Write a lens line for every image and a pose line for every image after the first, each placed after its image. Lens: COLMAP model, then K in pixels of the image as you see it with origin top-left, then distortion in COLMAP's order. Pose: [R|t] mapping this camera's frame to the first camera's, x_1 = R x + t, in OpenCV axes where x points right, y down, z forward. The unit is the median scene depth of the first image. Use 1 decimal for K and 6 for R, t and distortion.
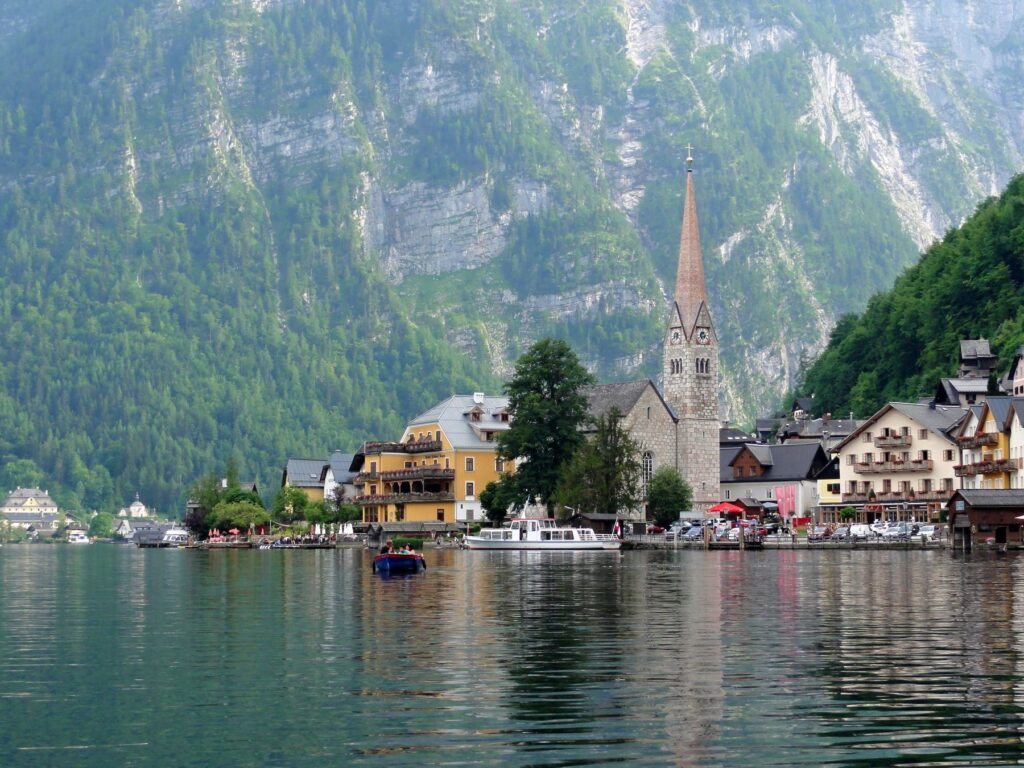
lens RADIAL K [[1845.1, 0, 512.0], [0, 1845.1, 384.0], [0, 0, 1]] dist [-0.024433, 0.395277]
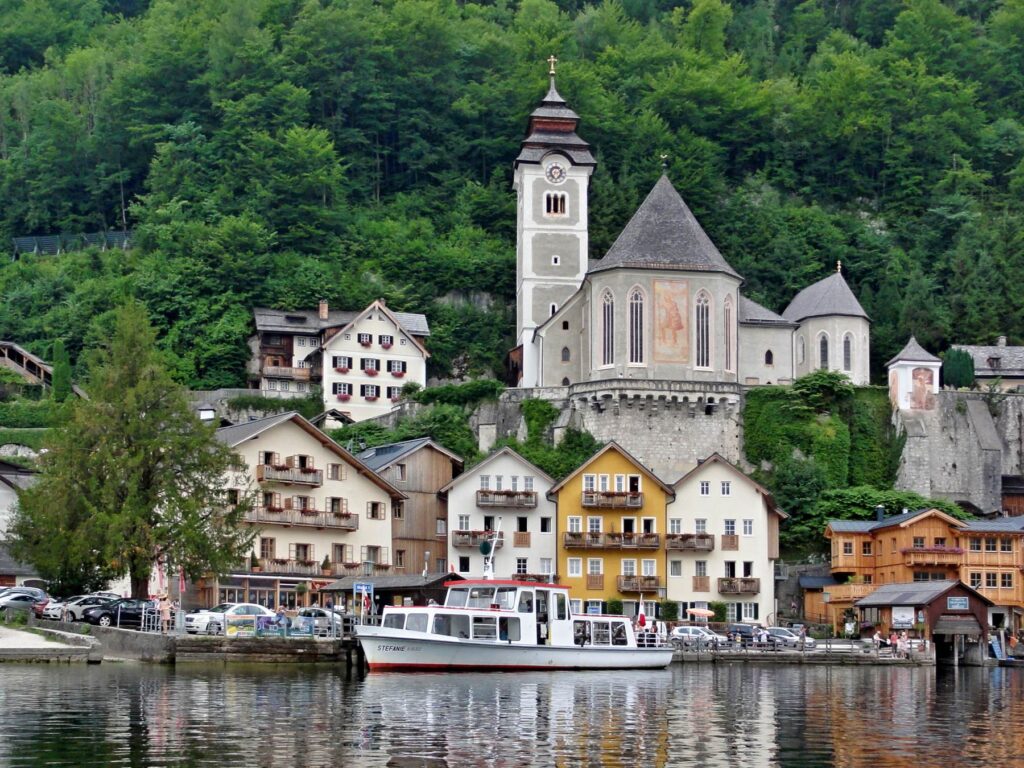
lens RADIAL K [[1344.1, 0, 512.0], [0, 1344.1, 384.0], [0, 0, 1]] dist [0.032033, -0.028739]
pose [[0.072395, 0.191028, 0.978911, -0.290304], [-0.100600, 0.977880, -0.183387, 0.095510], [-0.992290, -0.085202, 0.090011, 1.125594]]
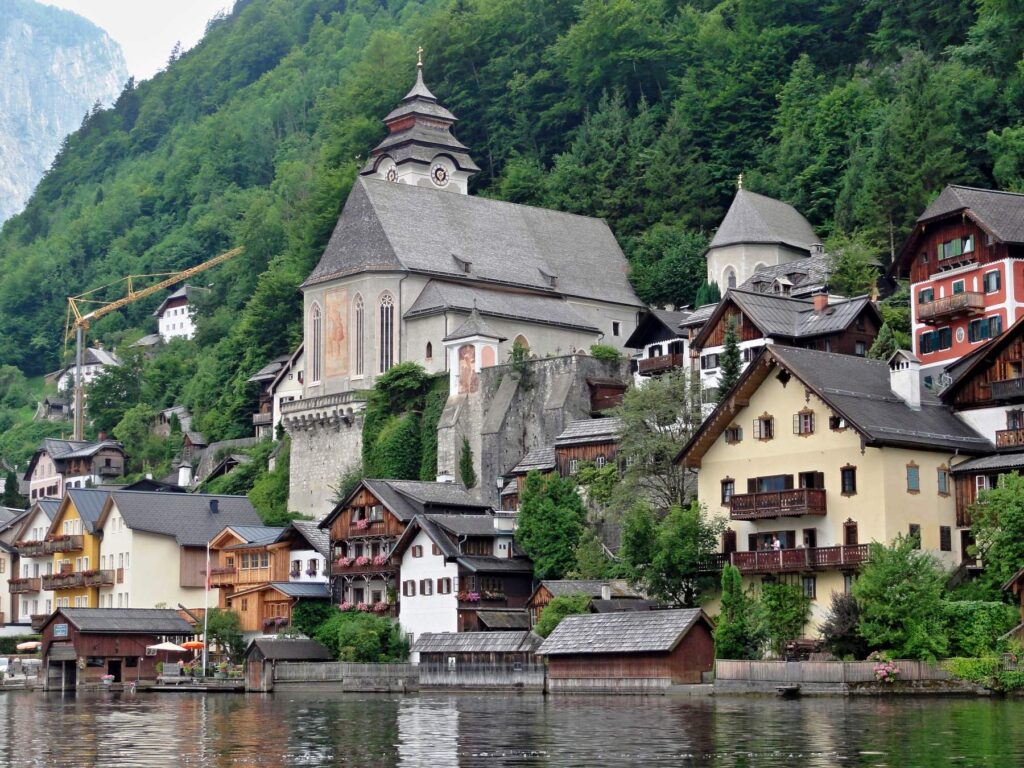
lens RADIAL K [[1889.2, 0, 512.0], [0, 1889.2, 384.0], [0, 0, 1]] dist [0.646757, -4.969722]
pose [[0.837304, 0.082096, 0.540538, -0.021959], [-0.045765, 0.995717, -0.080337, 0.019953], [-0.544818, 0.042529, 0.837475, 0.237094]]
